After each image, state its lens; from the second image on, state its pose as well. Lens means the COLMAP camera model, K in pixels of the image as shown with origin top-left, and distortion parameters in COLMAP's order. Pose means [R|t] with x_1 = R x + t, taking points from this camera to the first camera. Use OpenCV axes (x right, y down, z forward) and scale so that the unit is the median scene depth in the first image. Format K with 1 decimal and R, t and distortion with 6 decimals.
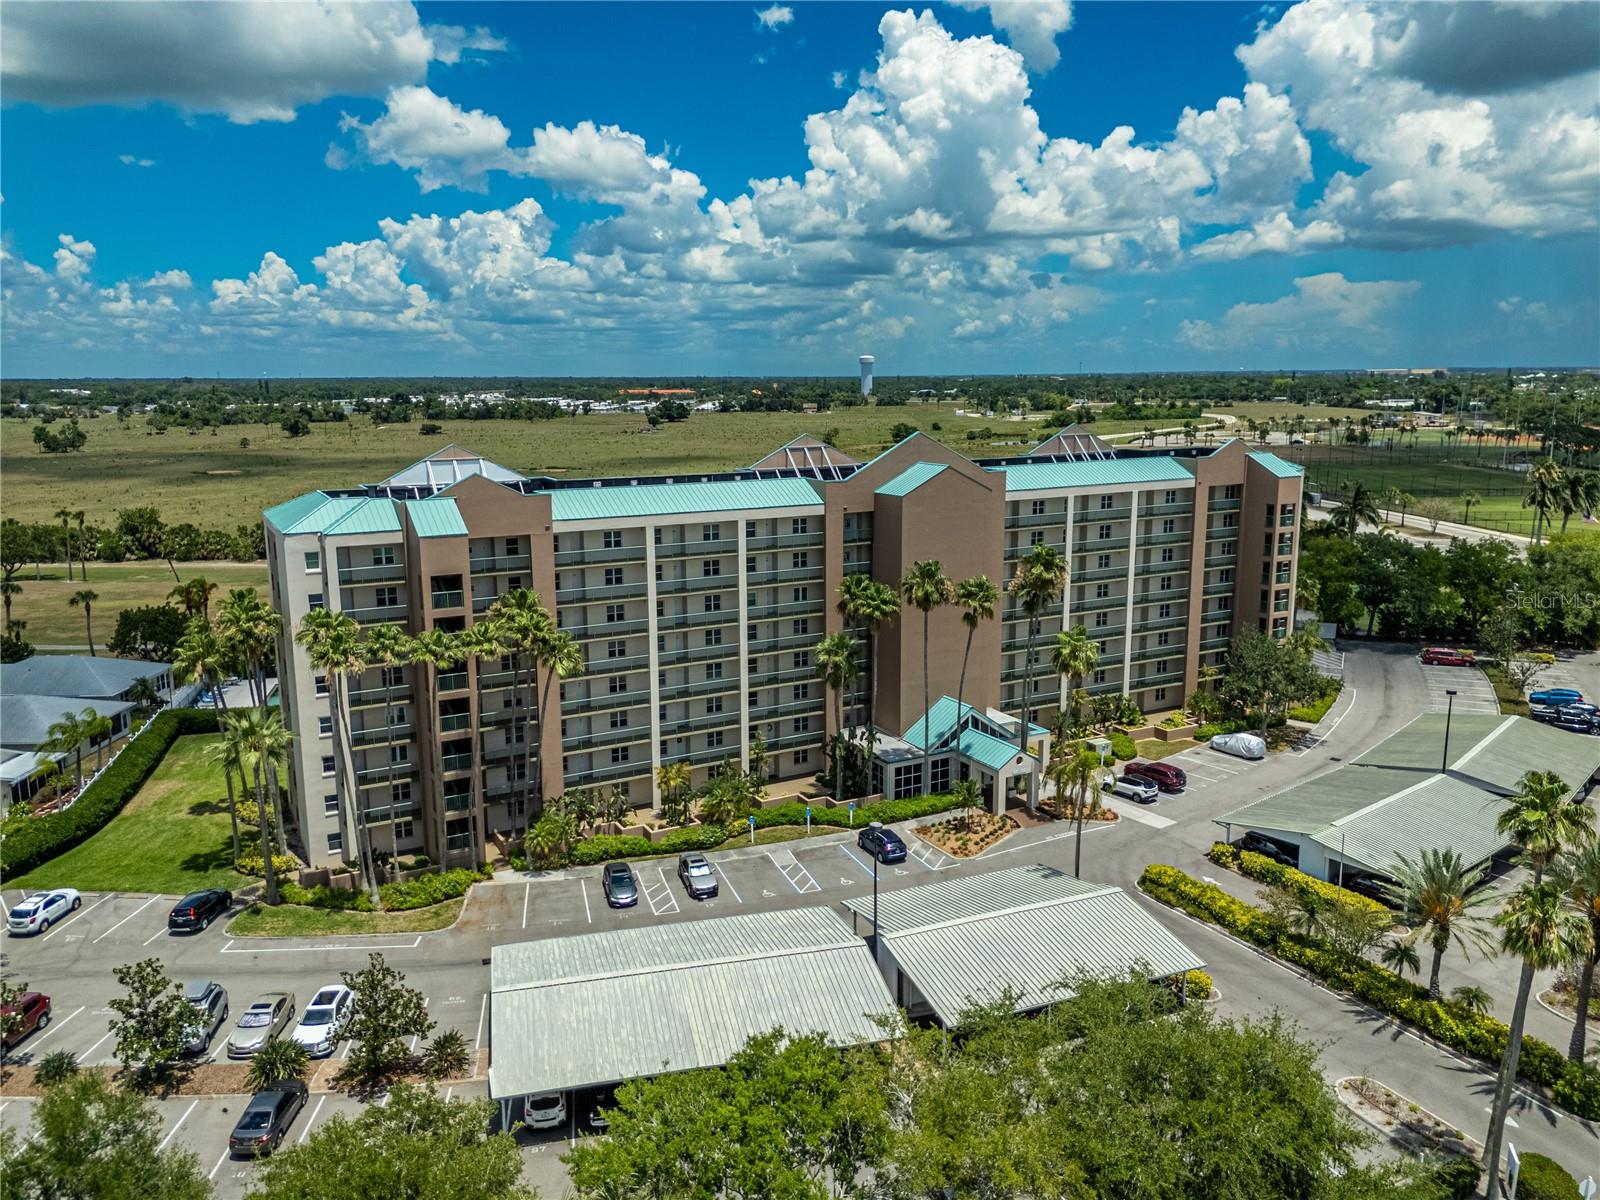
lens RADIAL K [[1234.0, 0, 800.0], [0, 1234.0, 600.0], [0, 0, 1]] dist [0.106194, -0.220147]
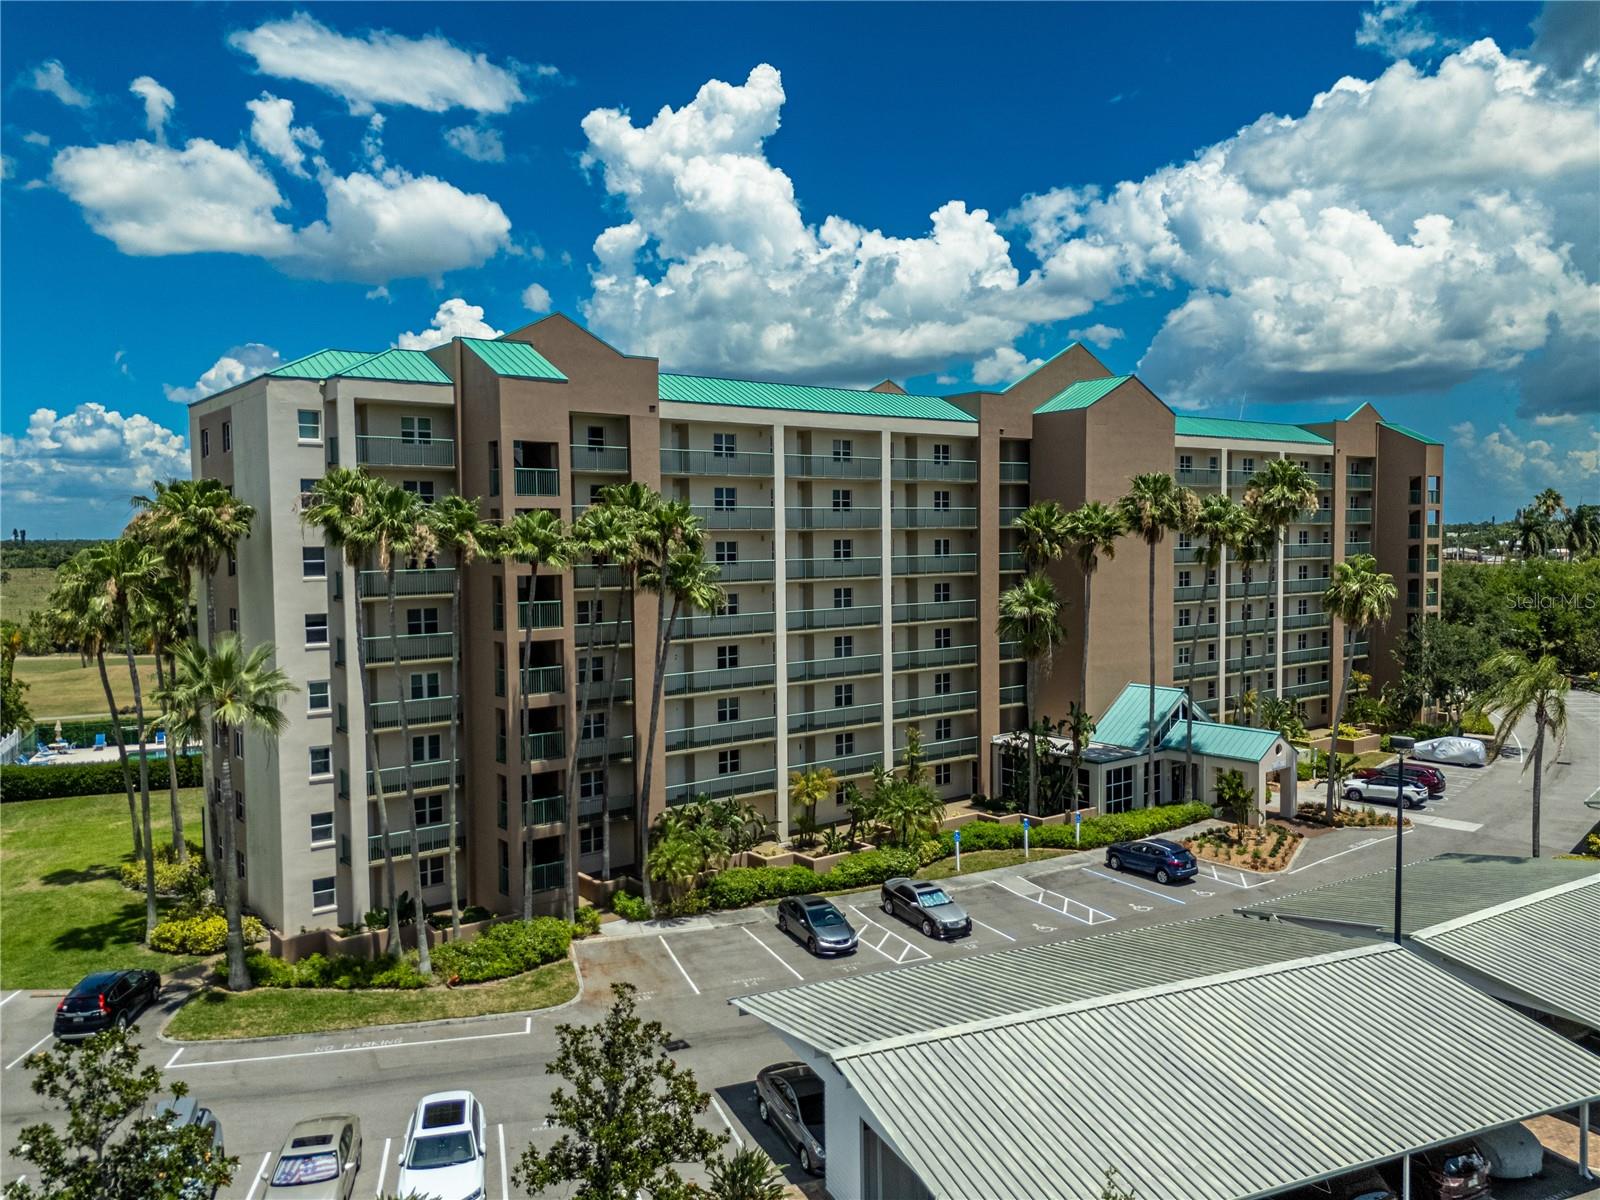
lens RADIAL K [[1234.0, 0, 800.0], [0, 1234.0, 600.0], [0, 0, 1]] dist [0.106194, -0.220147]
pose [[0.986016, -0.012695, 0.166167, -0.247530], [0.034386, 0.991137, -0.128320, 0.141063], [-0.163065, 0.132239, 0.977713, 0.351293]]
